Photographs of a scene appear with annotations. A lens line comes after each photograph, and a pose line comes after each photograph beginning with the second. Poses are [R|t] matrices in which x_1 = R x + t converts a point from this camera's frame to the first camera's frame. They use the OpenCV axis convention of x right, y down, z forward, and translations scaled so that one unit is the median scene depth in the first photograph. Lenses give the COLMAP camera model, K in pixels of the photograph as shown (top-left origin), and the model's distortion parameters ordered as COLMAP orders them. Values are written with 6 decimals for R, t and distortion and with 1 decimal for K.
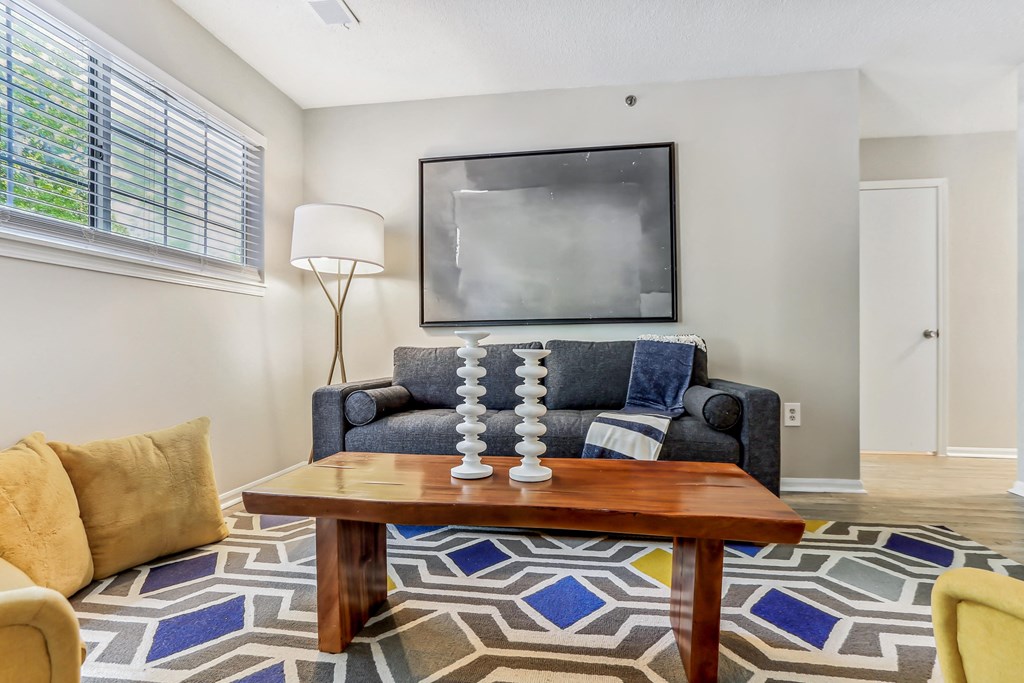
lens RADIAL K [[500.7, 0, 521.4], [0, 500.7, 347.4], [0, 0, 1]] dist [-0.063877, 0.035849]
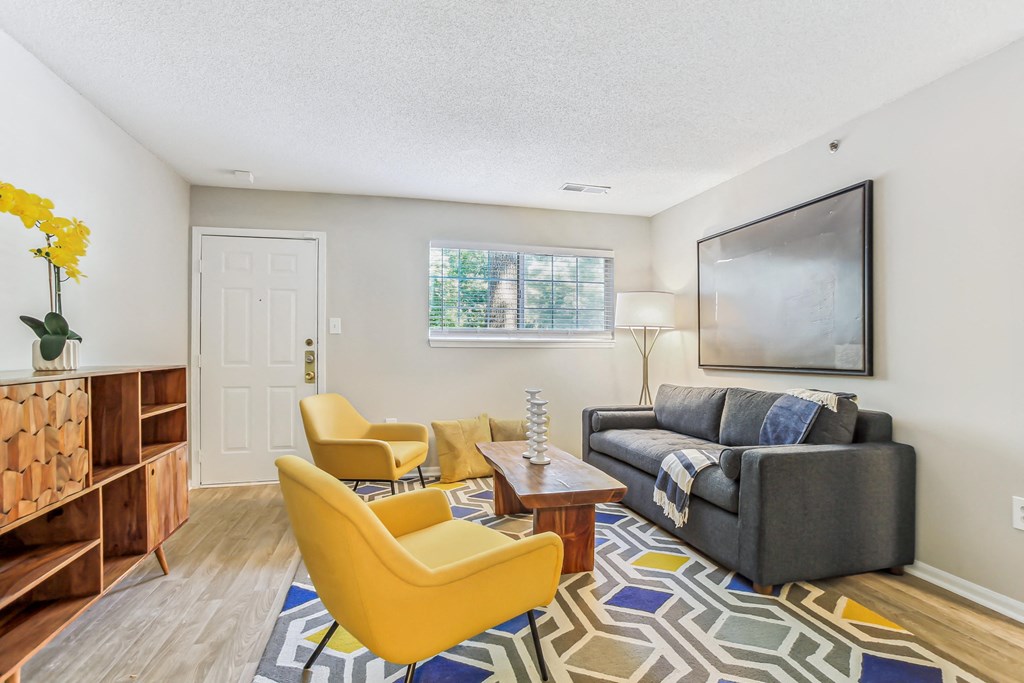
lens RADIAL K [[513.8, 0, 520.0], [0, 513.8, 346.0], [0, 0, 1]] dist [0.000683, 0.000903]
pose [[0.398966, -0.002668, -0.916962, 1.045539], [-0.004449, 0.999978, -0.004846, -0.112881], [0.916955, 0.006013, 0.398945, 0.031781]]
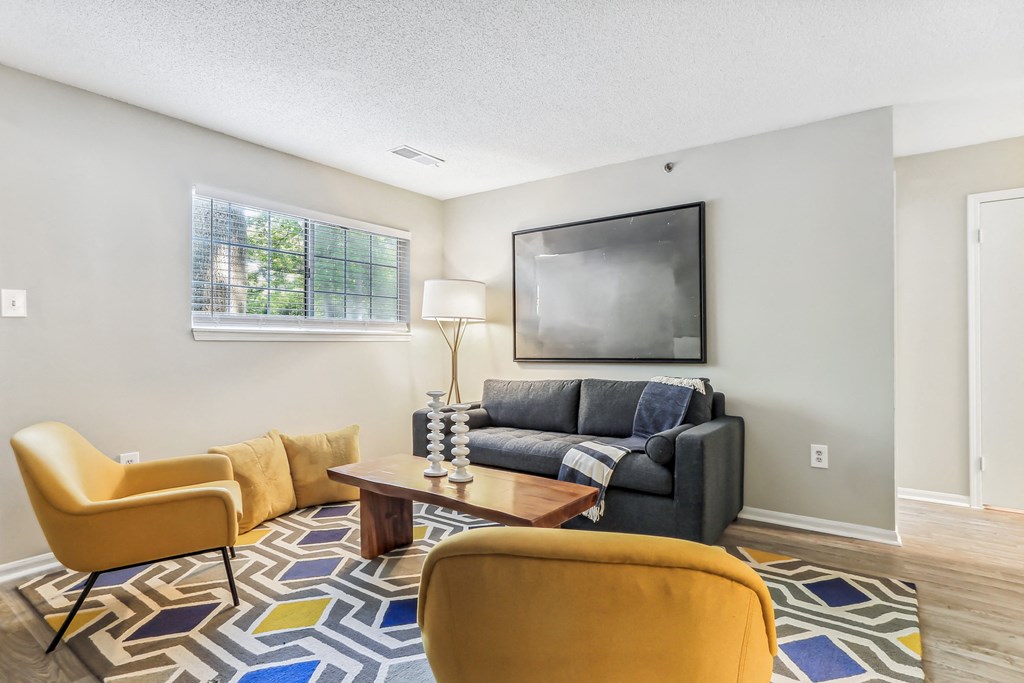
lens RADIAL K [[530.2, 0, 519.4], [0, 530.2, 343.5], [0, 0, 1]] dist [-0.059131, 0.041523]
pose [[0.886861, -0.001063, -0.462035, 0.552477], [0.001891, 0.999997, 0.001330, -0.110949], [0.462032, -0.002054, 0.886861, -0.273128]]
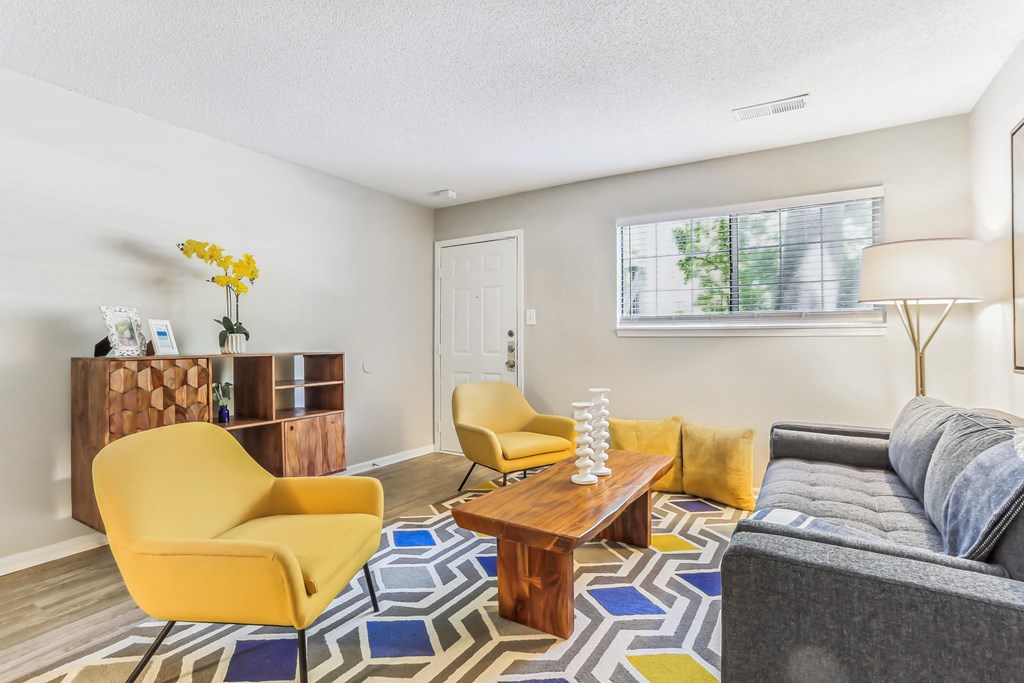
lens RADIAL K [[500.7, 0, 521.4], [0, 500.7, 347.4], [0, 0, 1]] dist [-0.063877, 0.035849]
pose [[-0.389382, 0.014723, -0.920959, 0.848991], [0.000831, 0.999877, 0.015634, -0.108457], [0.921076, 0.005323, -0.389347, 0.770368]]
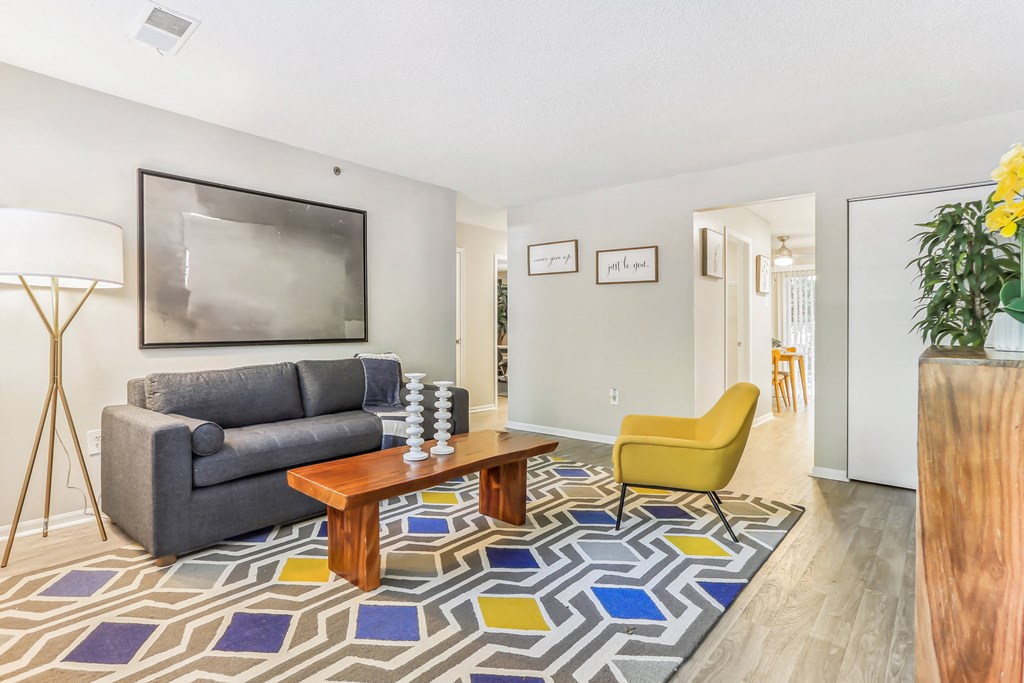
lens RADIAL K [[518.7, 0, 499.4], [0, 518.7, 318.9], [0, 0, 1]] dist [-0.003589, 0.000064]
pose [[0.551700, 0.019487, 0.833815, -0.781687], [-0.005911, 0.999793, -0.019455, -0.101580], [-0.834022, 0.005805, 0.551701, -0.120249]]
